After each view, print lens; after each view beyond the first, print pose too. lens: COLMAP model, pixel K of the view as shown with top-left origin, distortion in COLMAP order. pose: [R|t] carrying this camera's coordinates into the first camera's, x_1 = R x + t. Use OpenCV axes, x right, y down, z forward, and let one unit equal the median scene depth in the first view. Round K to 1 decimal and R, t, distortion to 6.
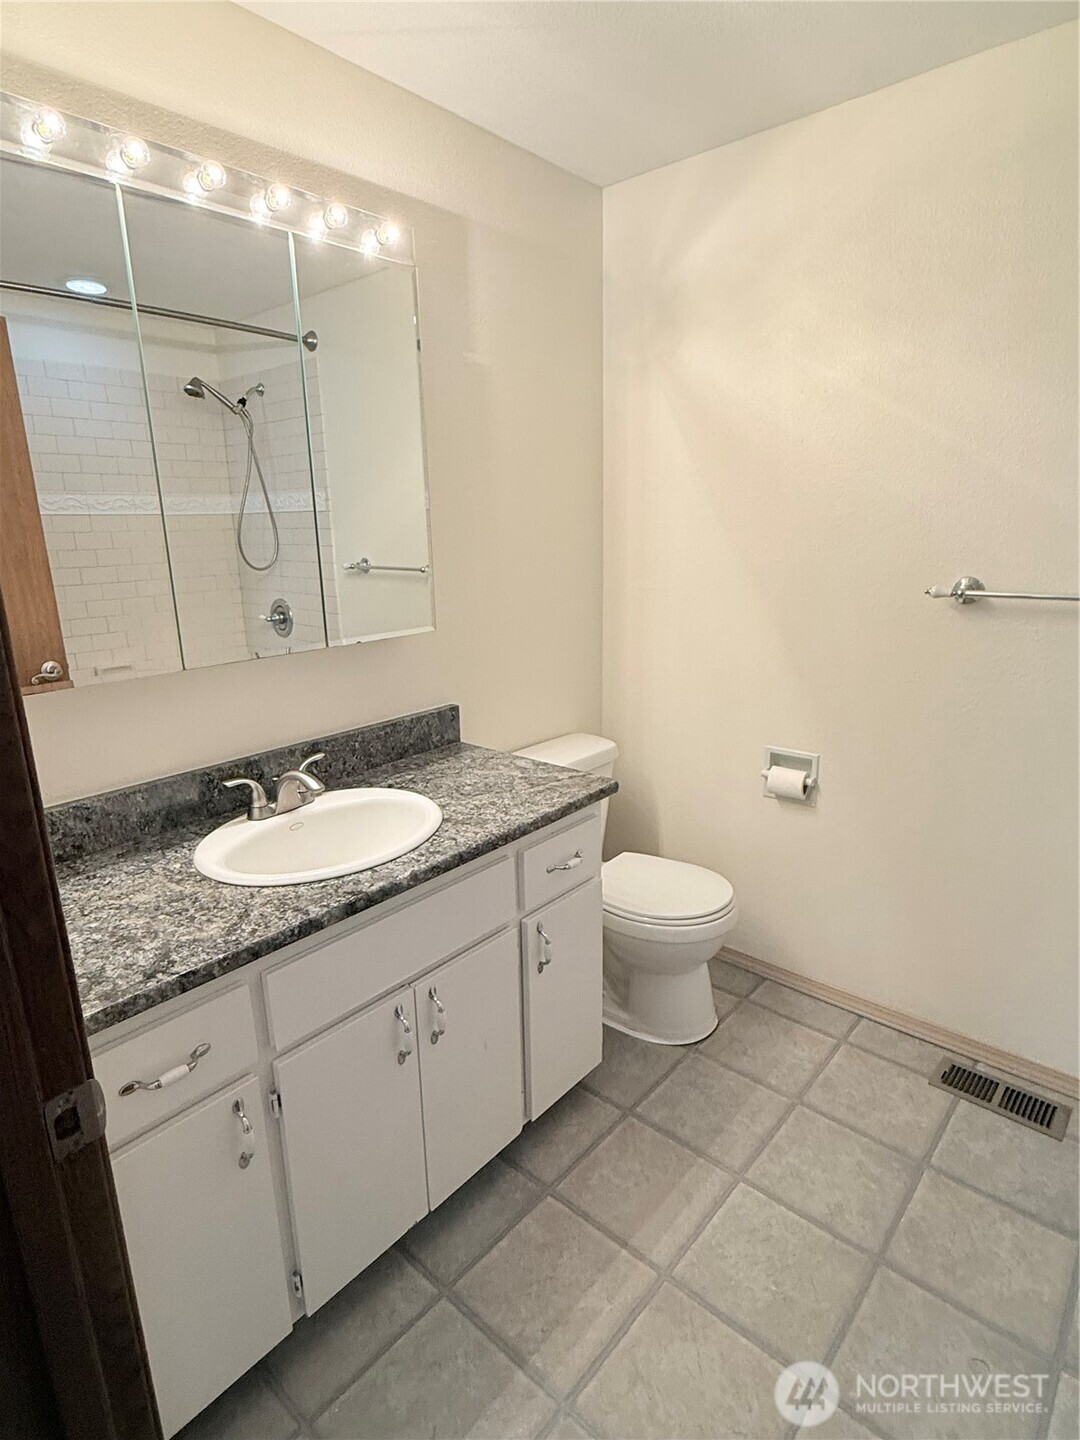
lens RADIAL K [[764.7, 0, 537.5], [0, 764.7, 721.1], [0, 0, 1]] dist [0.000591, 0.000256]
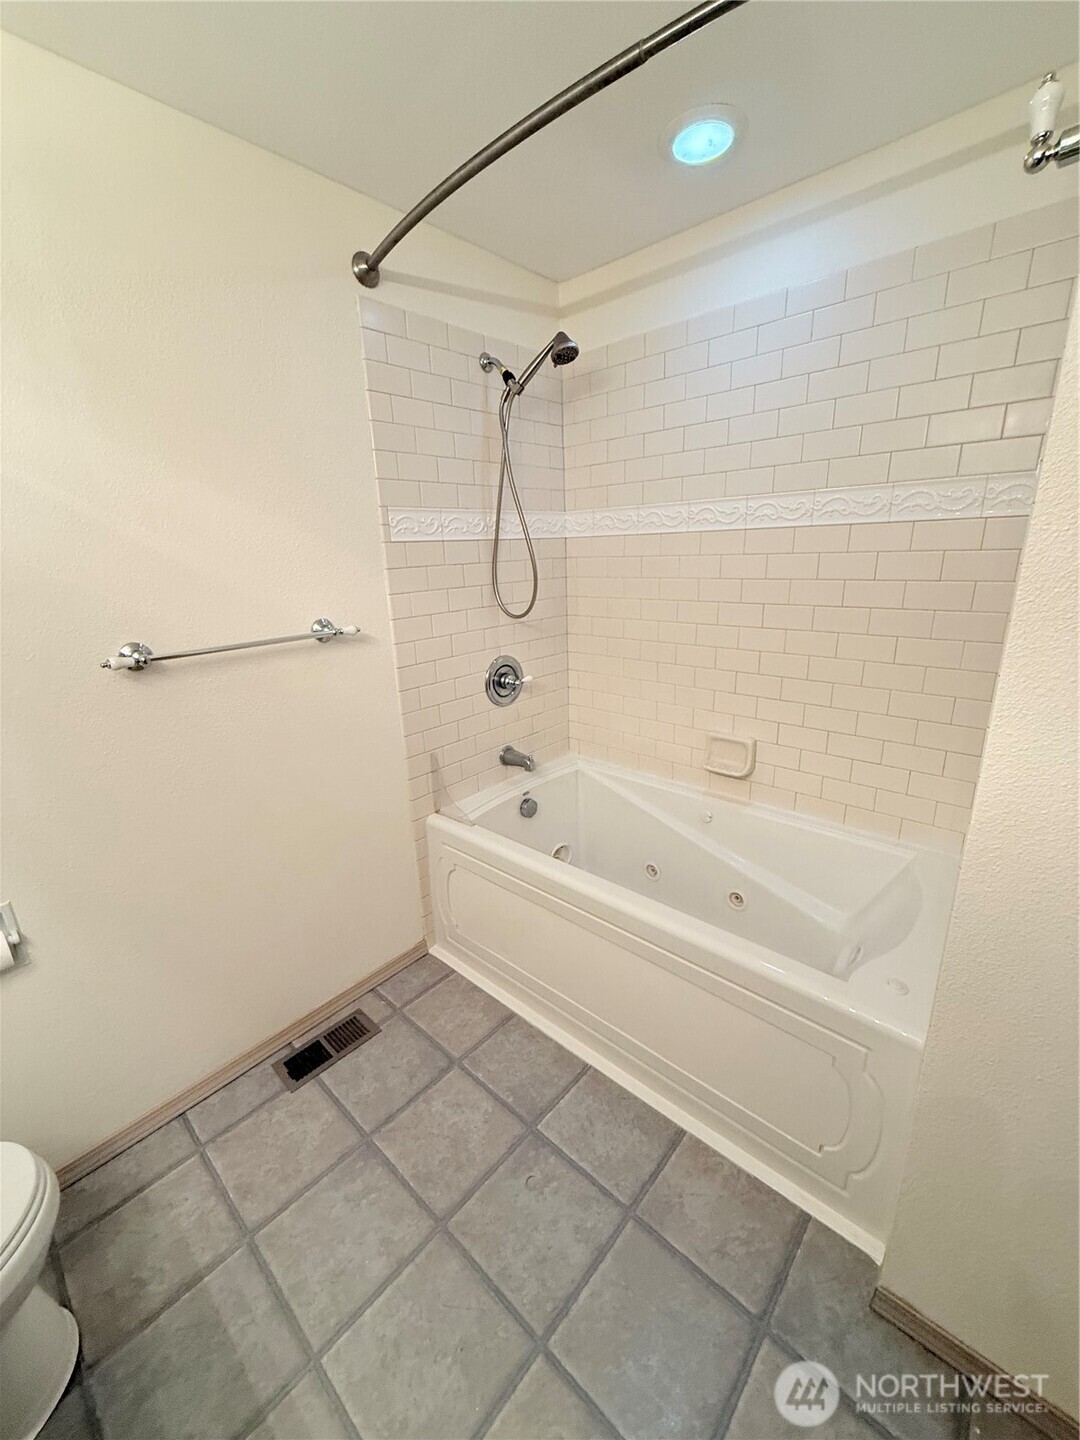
lens RADIAL K [[574.5, 0, 536.5], [0, 574.5, 717.0], [0, 0, 1]] dist [-0.001672, 0.000381]
pose [[0.020900, -0.261908, 0.964867, -0.142713], [0.293852, 0.924060, 0.244466, -0.129394], [-0.955622, 0.278419, 0.096275, 0.467090]]
